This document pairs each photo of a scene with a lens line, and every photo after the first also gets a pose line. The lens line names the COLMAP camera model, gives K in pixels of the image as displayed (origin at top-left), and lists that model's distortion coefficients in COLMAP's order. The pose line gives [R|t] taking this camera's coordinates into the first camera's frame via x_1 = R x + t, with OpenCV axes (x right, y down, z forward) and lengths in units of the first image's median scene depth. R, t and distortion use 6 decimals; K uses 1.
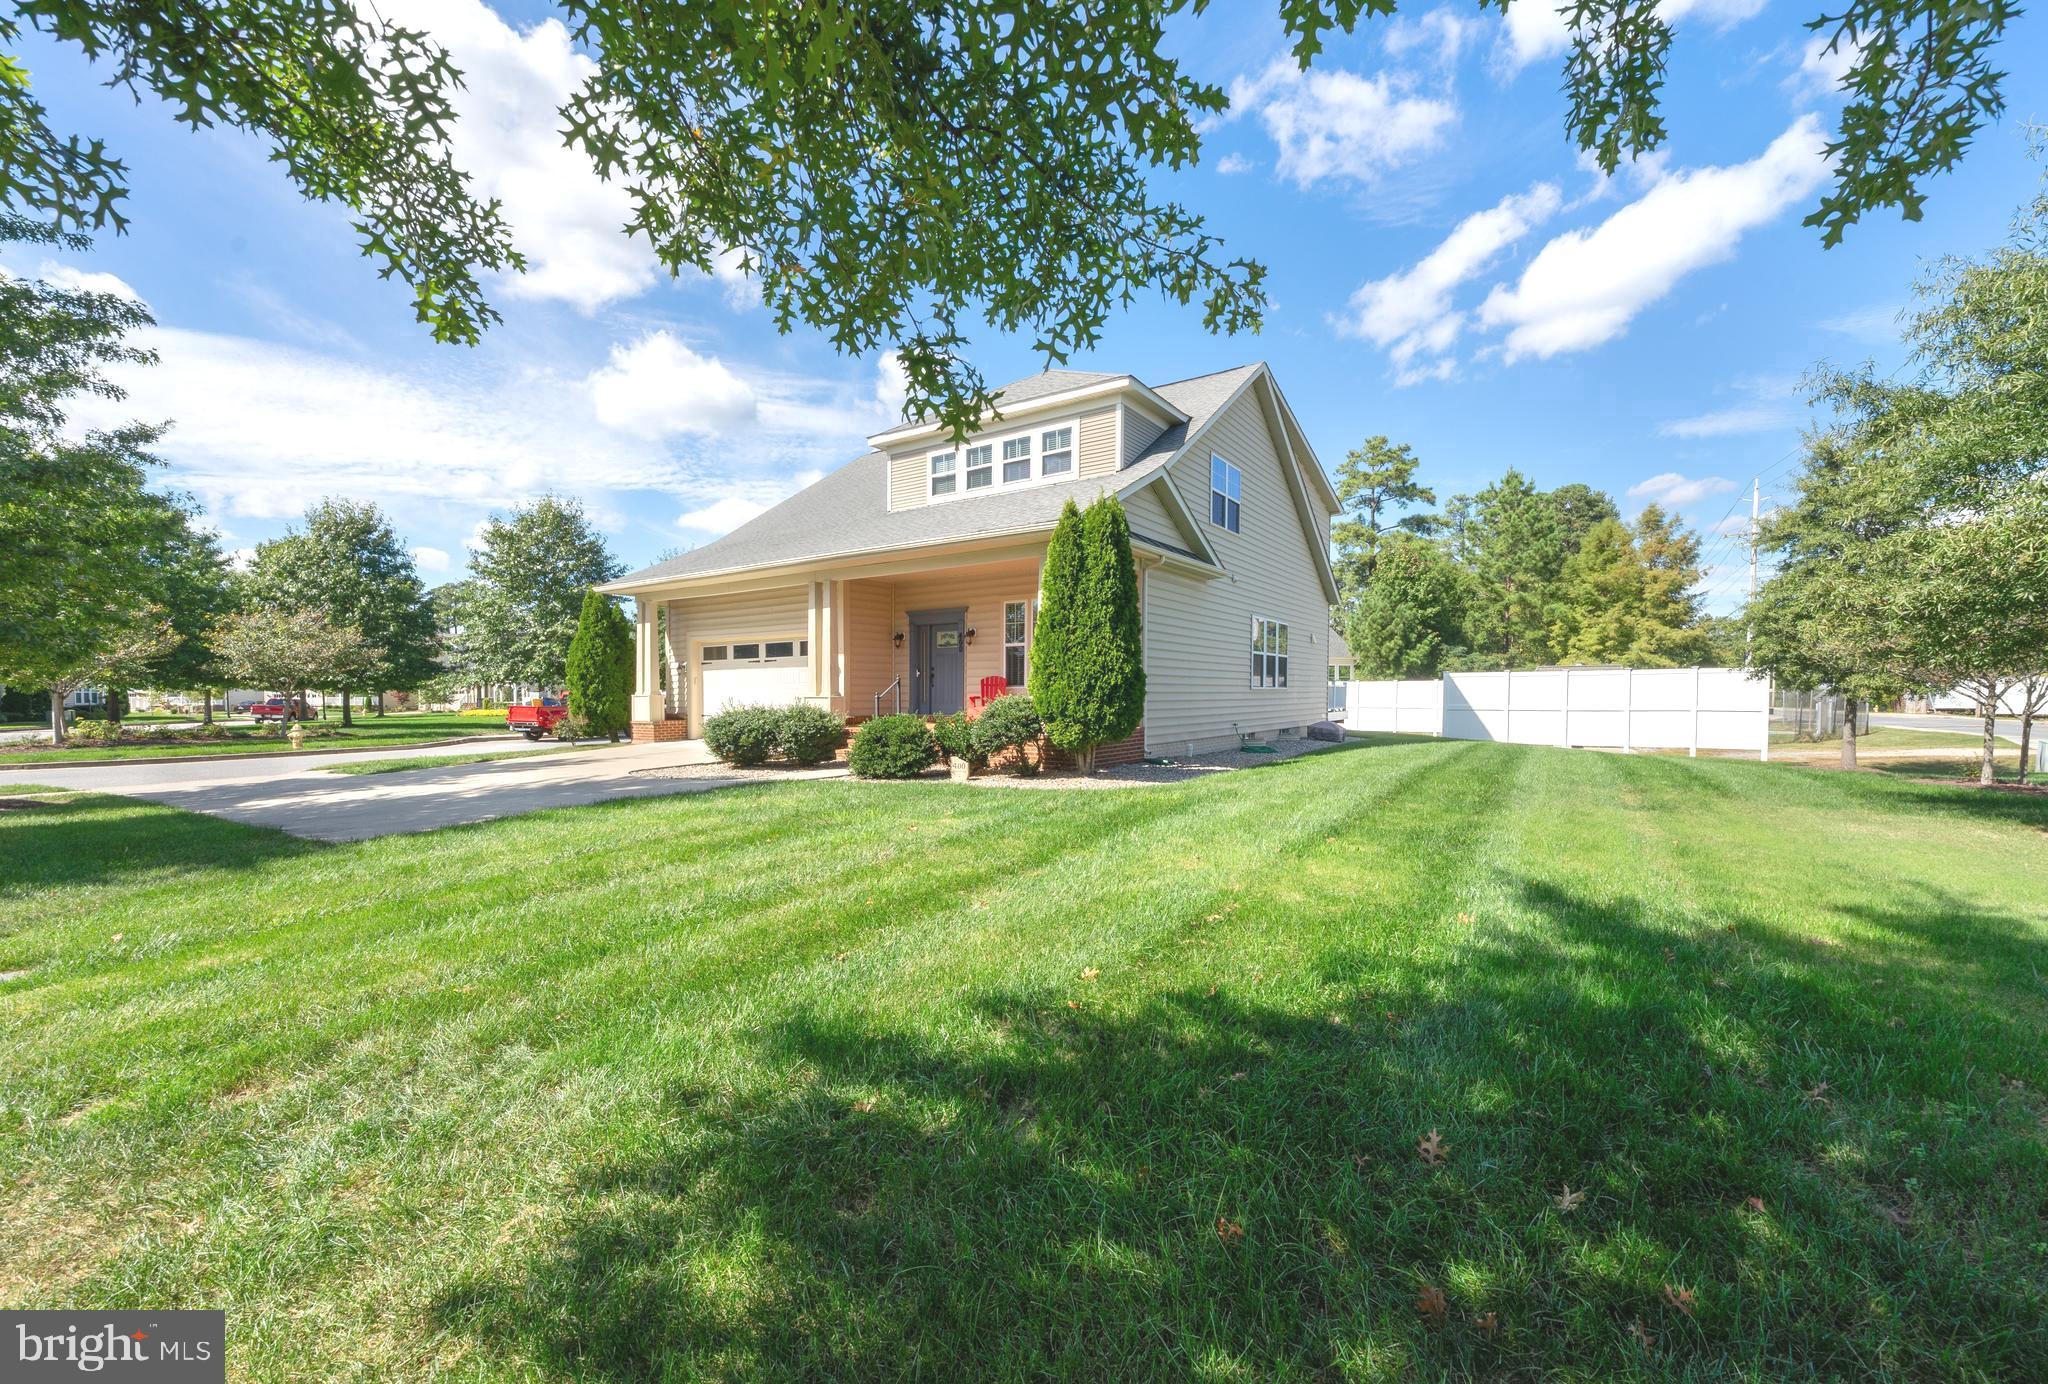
lens RADIAL K [[836.8, 0, 1027.8], [0, 836.8, 731.6], [0, 0, 1]] dist [-0.000578, 0.000052]
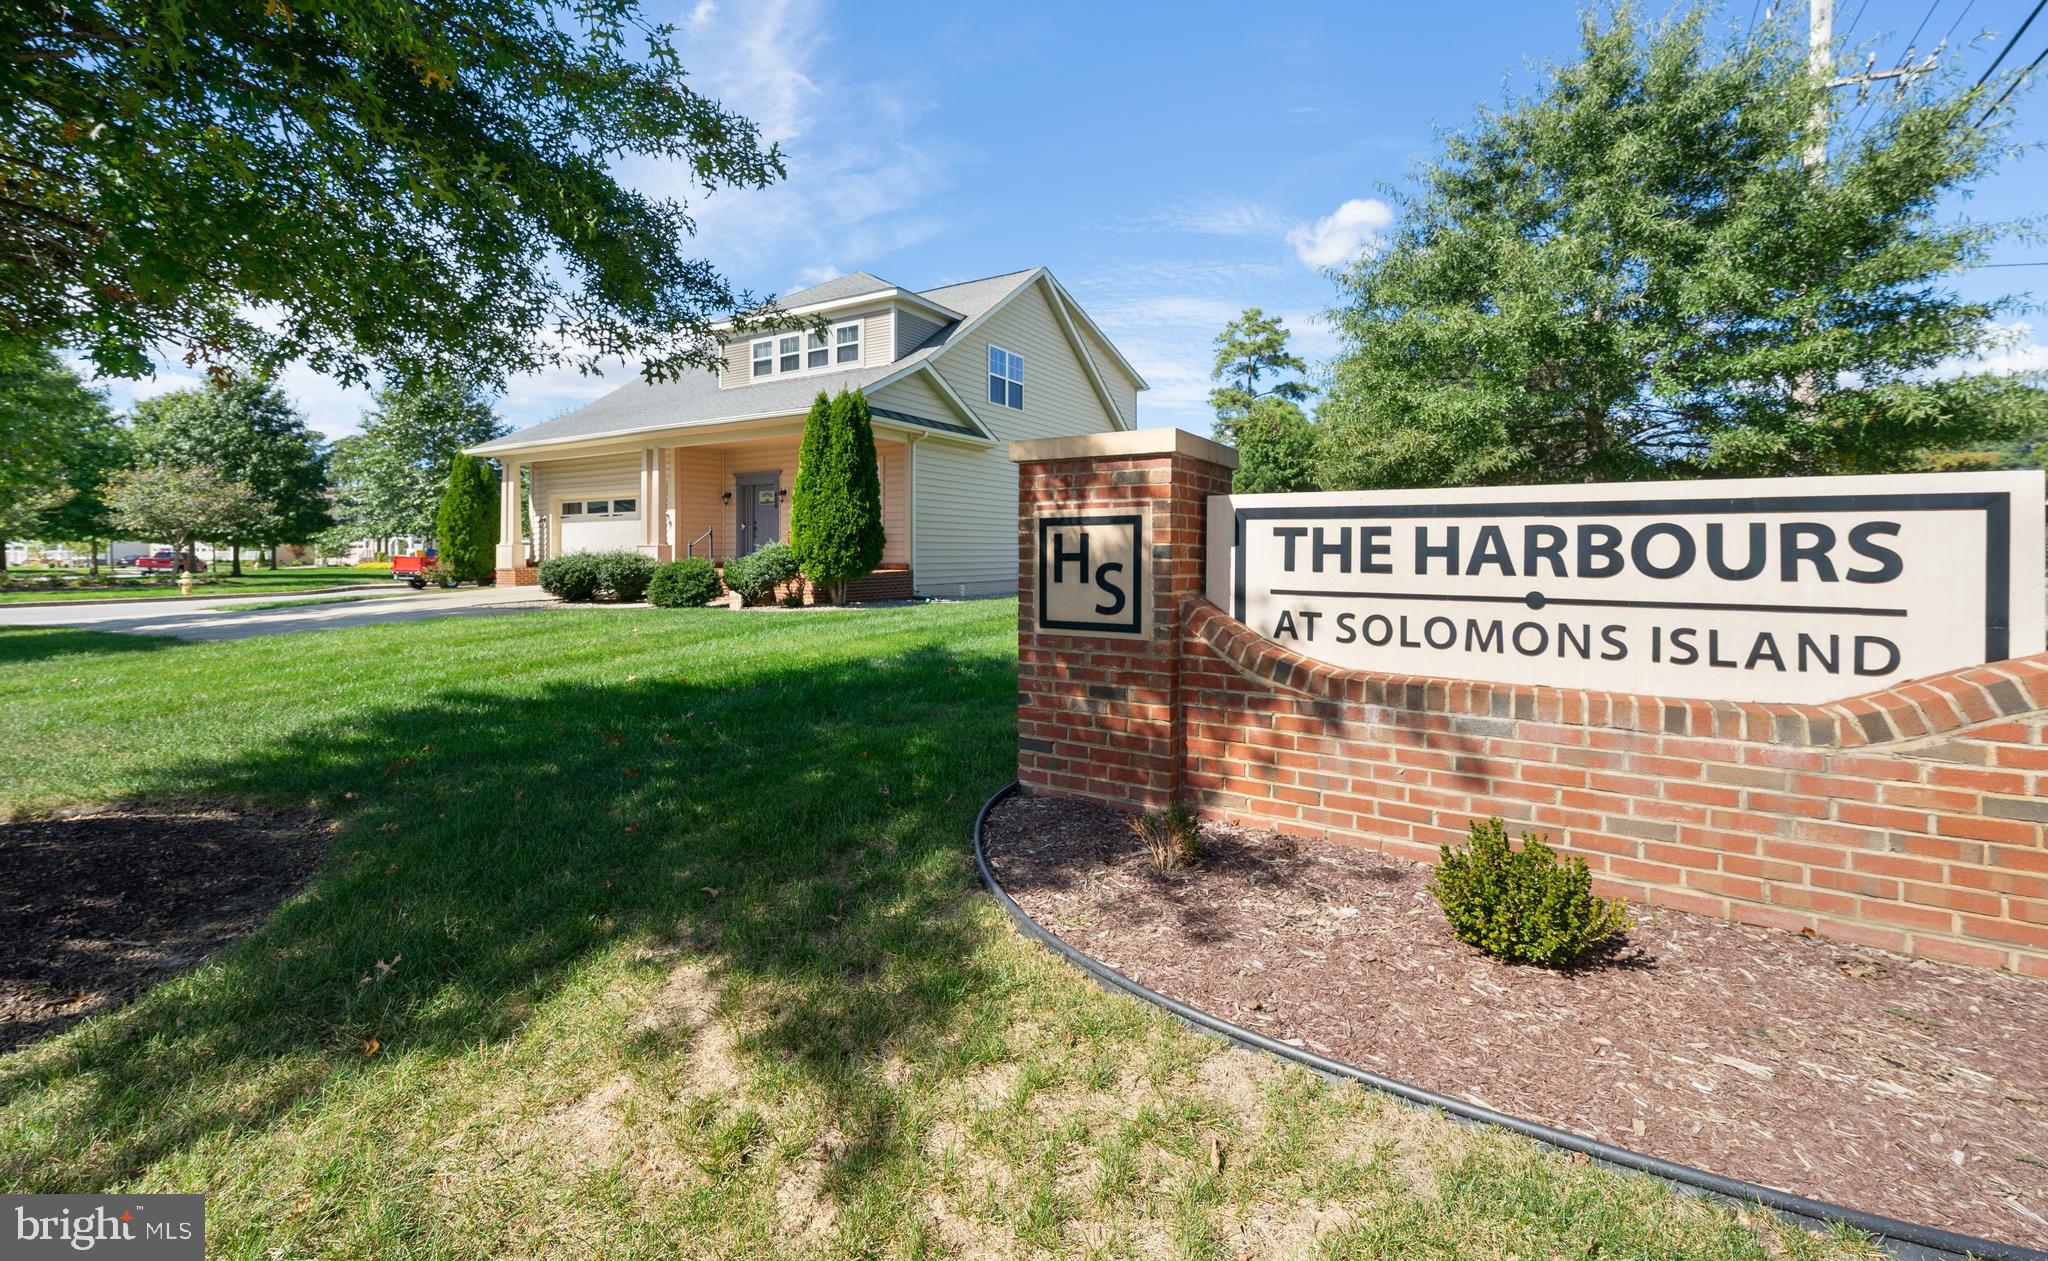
lens RADIAL K [[862.4, 0, 1018.3], [0, 862.4, 568.1], [0, 0, 1]] dist [-0.000809, -0.000177]
pose [[0.998681, 0.000864, 0.051334, 0.129354], [0.000463, 0.999666, -0.025833, 0.013641], [-0.051339, 0.025823, 0.998347, -0.151747]]
